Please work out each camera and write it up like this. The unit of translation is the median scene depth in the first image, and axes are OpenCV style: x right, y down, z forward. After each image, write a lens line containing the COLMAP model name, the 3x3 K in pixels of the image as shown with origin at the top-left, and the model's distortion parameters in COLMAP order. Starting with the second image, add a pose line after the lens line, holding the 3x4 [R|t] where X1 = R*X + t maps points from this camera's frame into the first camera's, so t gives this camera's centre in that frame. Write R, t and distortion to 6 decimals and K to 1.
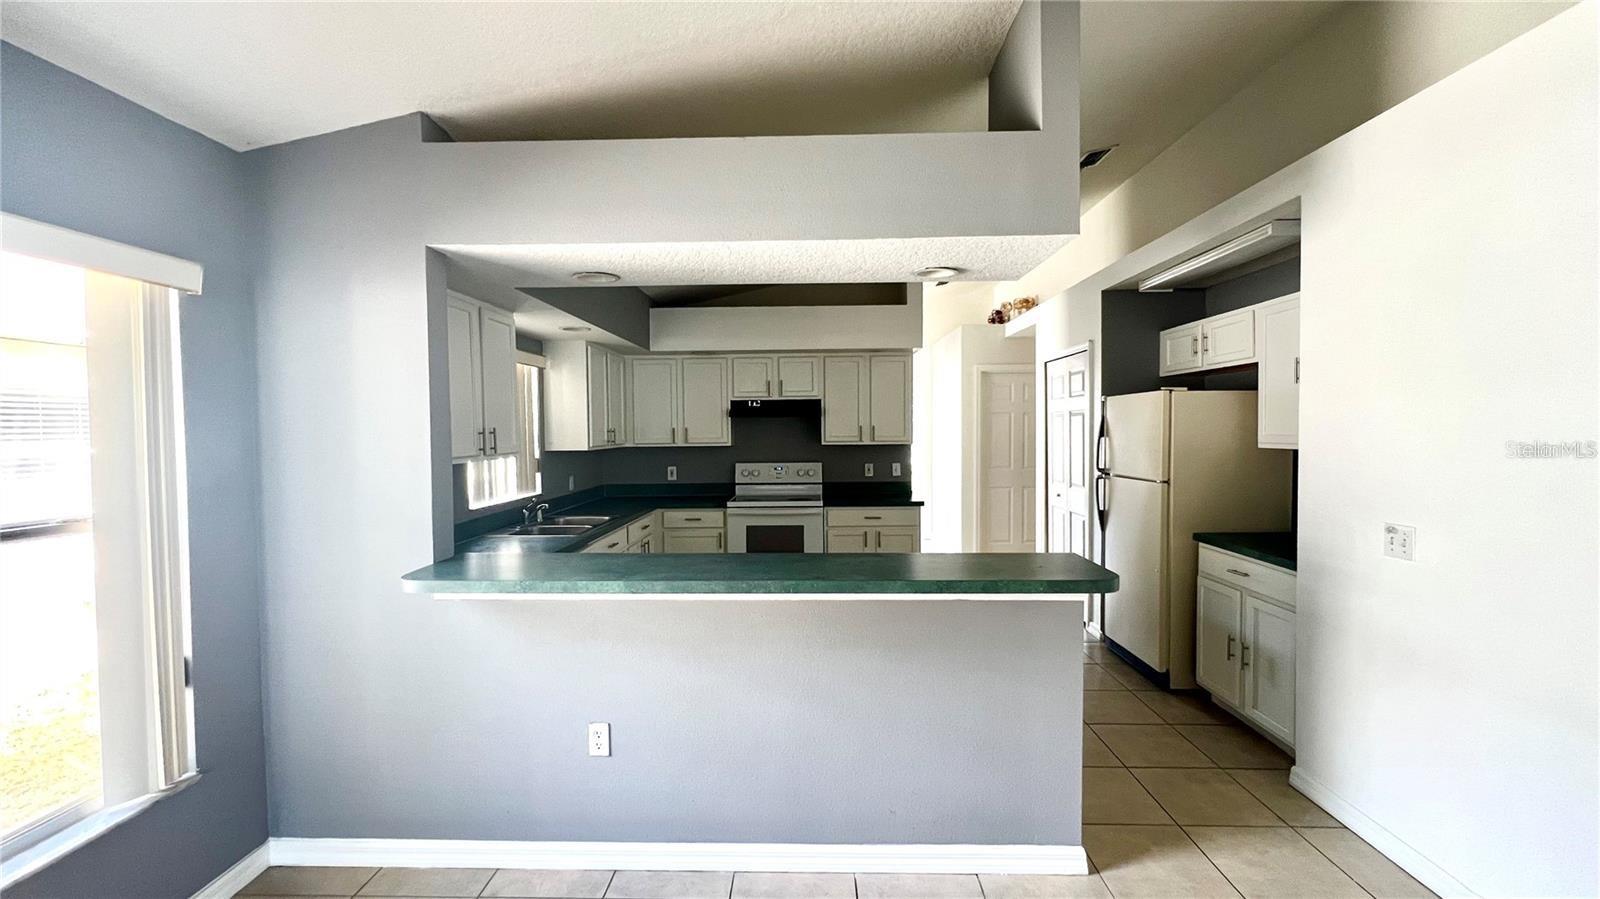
lens RADIAL K [[640.3, 0, 792.8], [0, 640.3, 449.9], [0, 0, 1]] dist [0.000558, 0.000073]
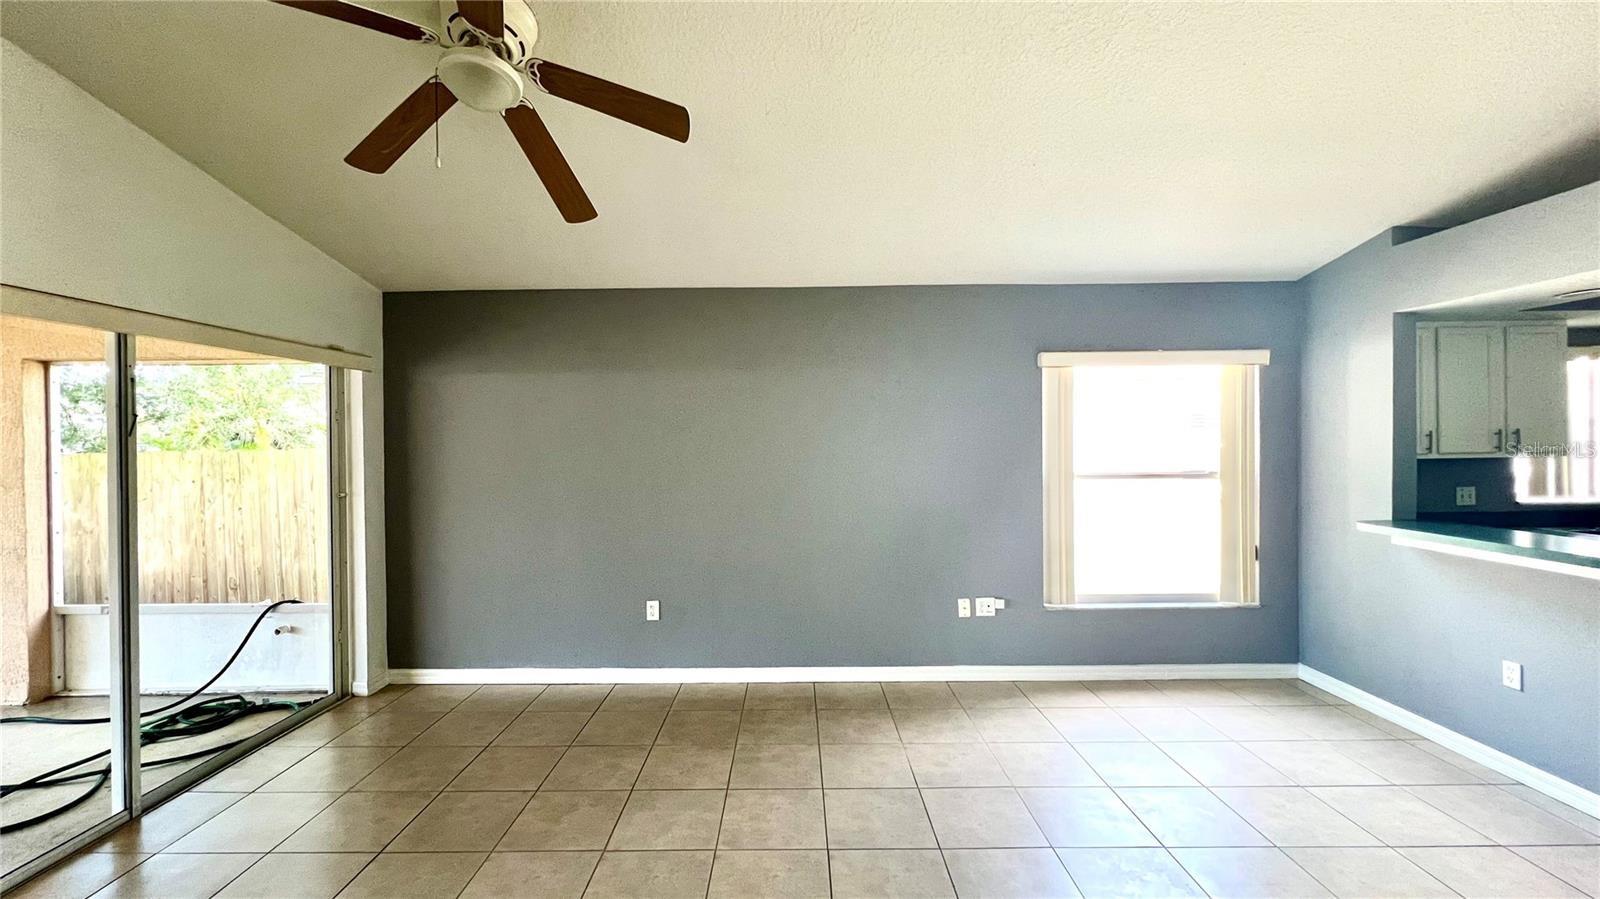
lens RADIAL K [[638.8, 0, 795.9], [0, 638.8, 448.8], [0, 0, 1]] dist [0.000624, 0.000211]
pose [[0.027724, 0.016837, -0.999474, 0.925749], [-0.022516, 0.999615, 0.016214, 0.015927], [0.999362, 0.022054, 0.028092, -0.468396]]
